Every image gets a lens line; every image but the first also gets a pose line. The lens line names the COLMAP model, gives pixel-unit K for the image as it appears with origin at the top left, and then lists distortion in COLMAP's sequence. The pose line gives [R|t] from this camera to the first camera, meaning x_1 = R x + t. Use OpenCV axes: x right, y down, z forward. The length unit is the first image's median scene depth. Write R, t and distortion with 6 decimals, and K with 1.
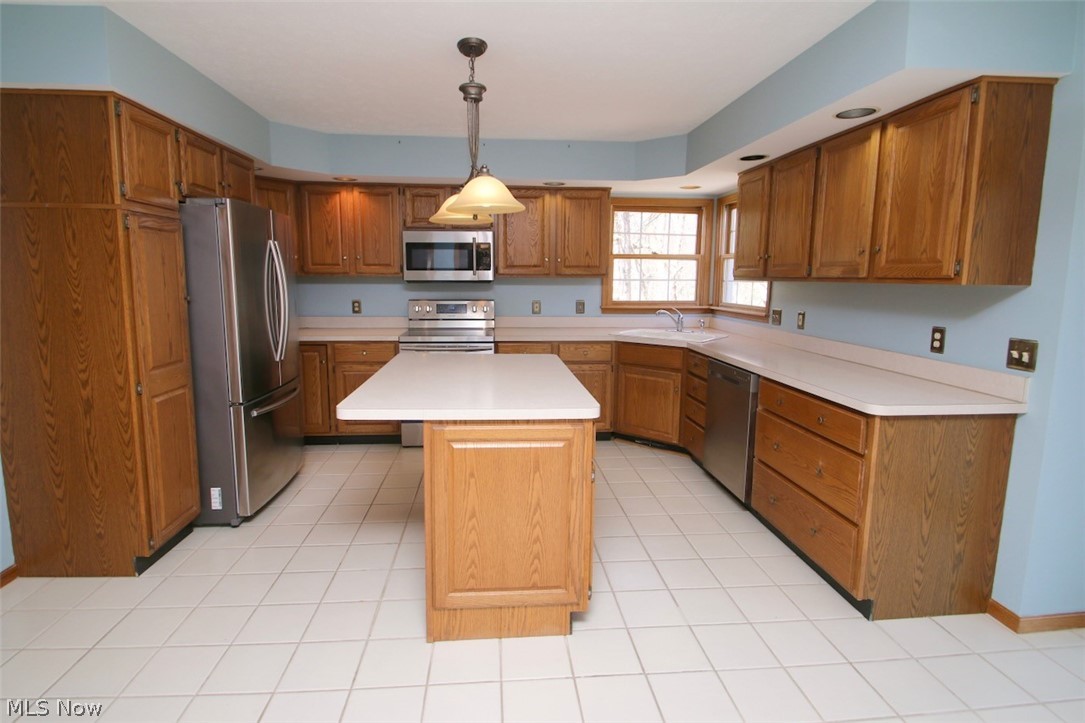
lens RADIAL K [[541.9, 0, 535.1], [0, 541.9, 349.5], [0, 0, 1]] dist [0.004973, -0.015428]
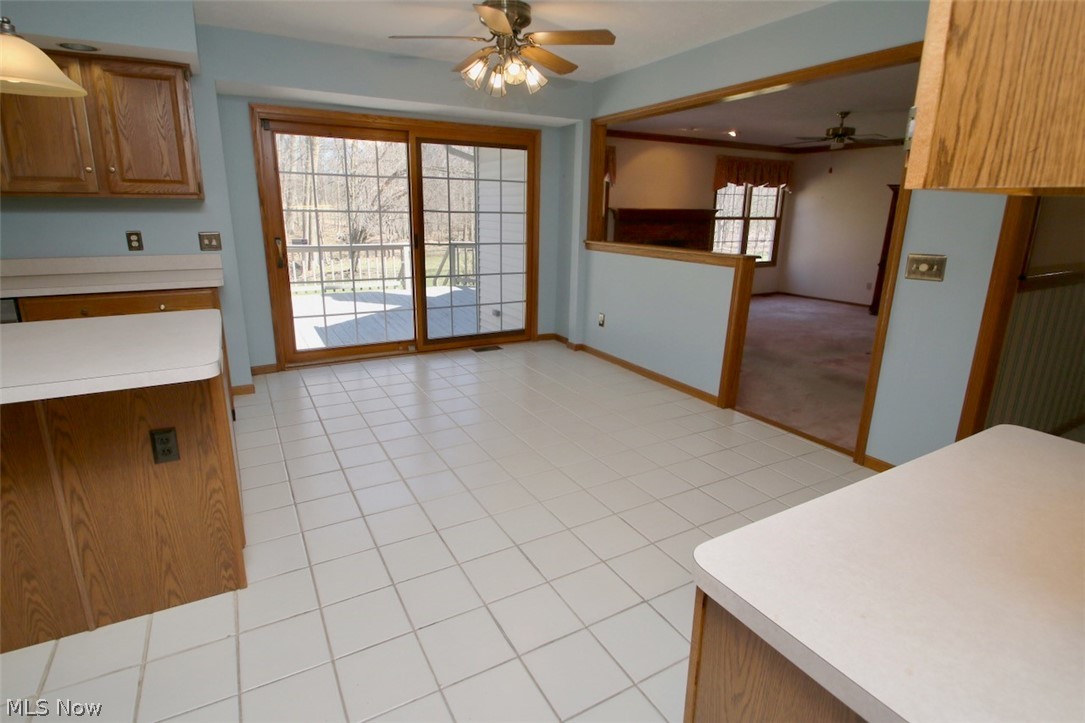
lens RADIAL K [[541.9, 0, 535.1], [0, 541.9, 349.5], [0, 0, 1]] dist [0.004973, -0.015428]
pose [[-0.412831, -0.240719, 0.878422, -0.649440], [0.103294, 0.945847, 0.307741, -0.051928], [-0.904931, 0.217781, -0.365610, 0.456378]]
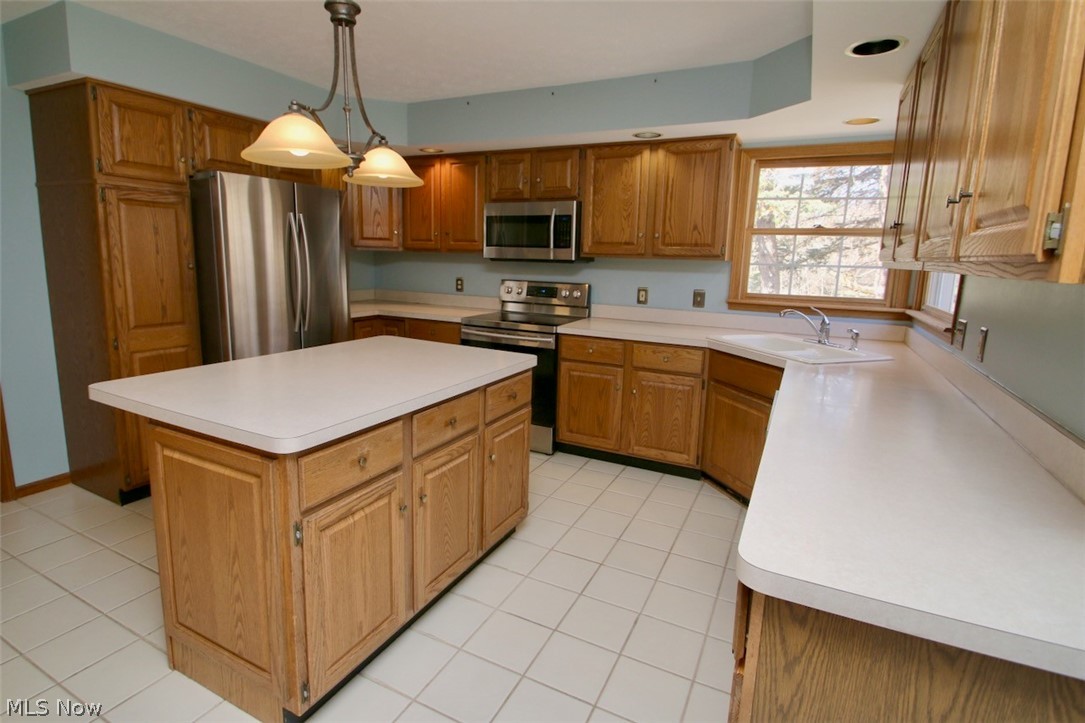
lens RADIAL K [[541.9, 0, 535.1], [0, 541.9, 349.5], [0, 0, 1]] dist [0.004973, -0.015428]
pose [[0.853387, 0.107359, -0.510103, 0.394237], [-0.092220, 0.994220, 0.054967, -0.039206], [0.513056, 0.000133, 0.858355, 0.319644]]
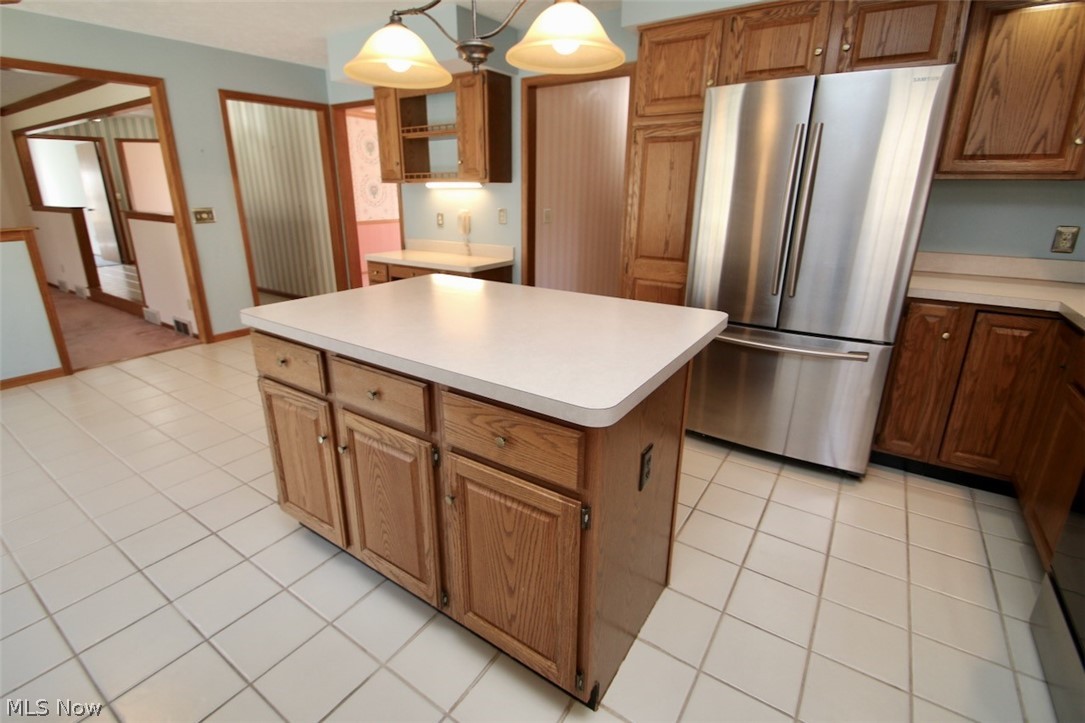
lens RADIAL K [[502.1, 0, 535.9], [0, 502.1, 350.9], [0, 0, 1]] dist [0.000095, -0.000215]
pose [[-0.631354, 0.227494, -0.741376, 0.252452], [-0.110023, 0.920057, 0.376018, -0.121102], [0.767650, 0.318969, -0.555853, 1.053196]]
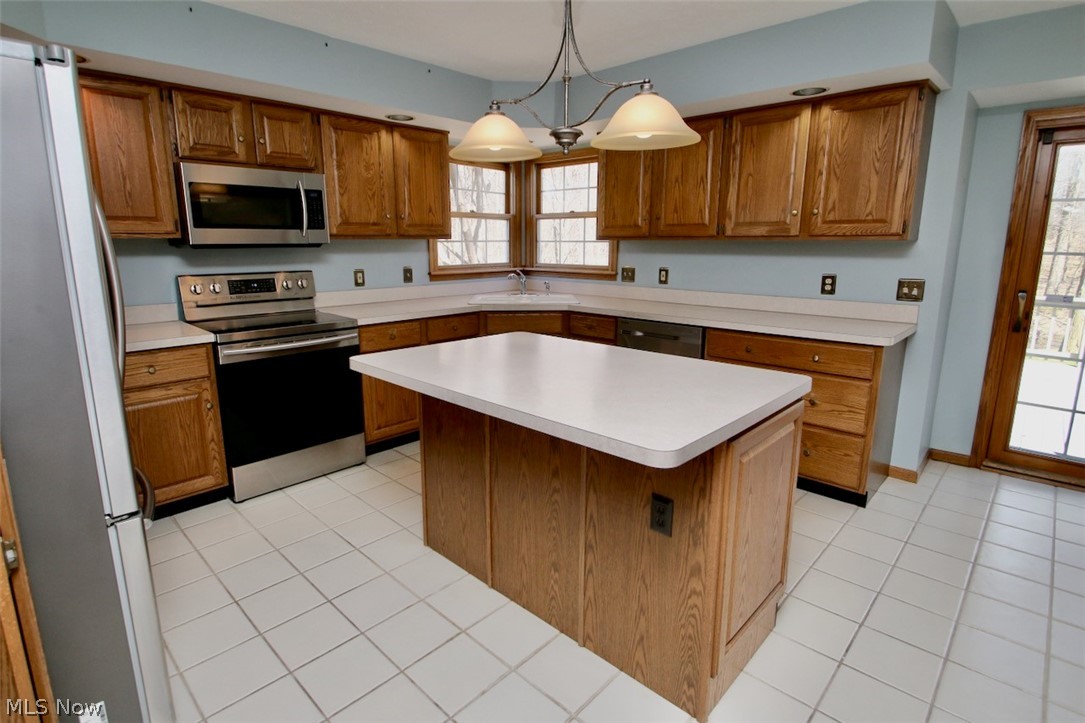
lens RADIAL K [[541.9, 0, 535.1], [0, 541.9, 349.5], [0, 0, 1]] dist [0.004973, -0.015428]
pose [[0.750514, -0.135930, 0.646723, -0.450916], [0.093736, 0.990619, 0.099431, -0.040815], [-0.654172, -0.014004, 0.756216, 0.337967]]
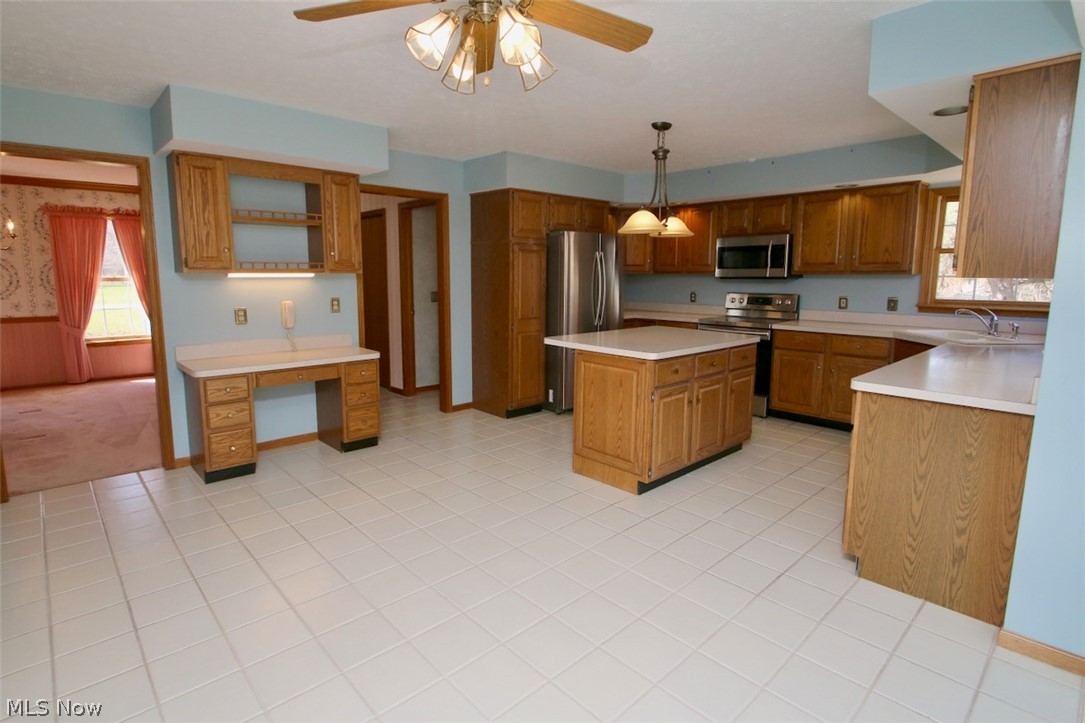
lens RADIAL K [[544.2, 0, 533.3], [0, 544.2, 350.0], [0, 0, 1]] dist [0.002139, -0.000307]
pose [[0.616165, 0.104758, -0.780620, 0.640743], [-0.103156, 0.993311, 0.051878, 0.027216], [0.780833, 0.048560, 0.622850, -0.158560]]
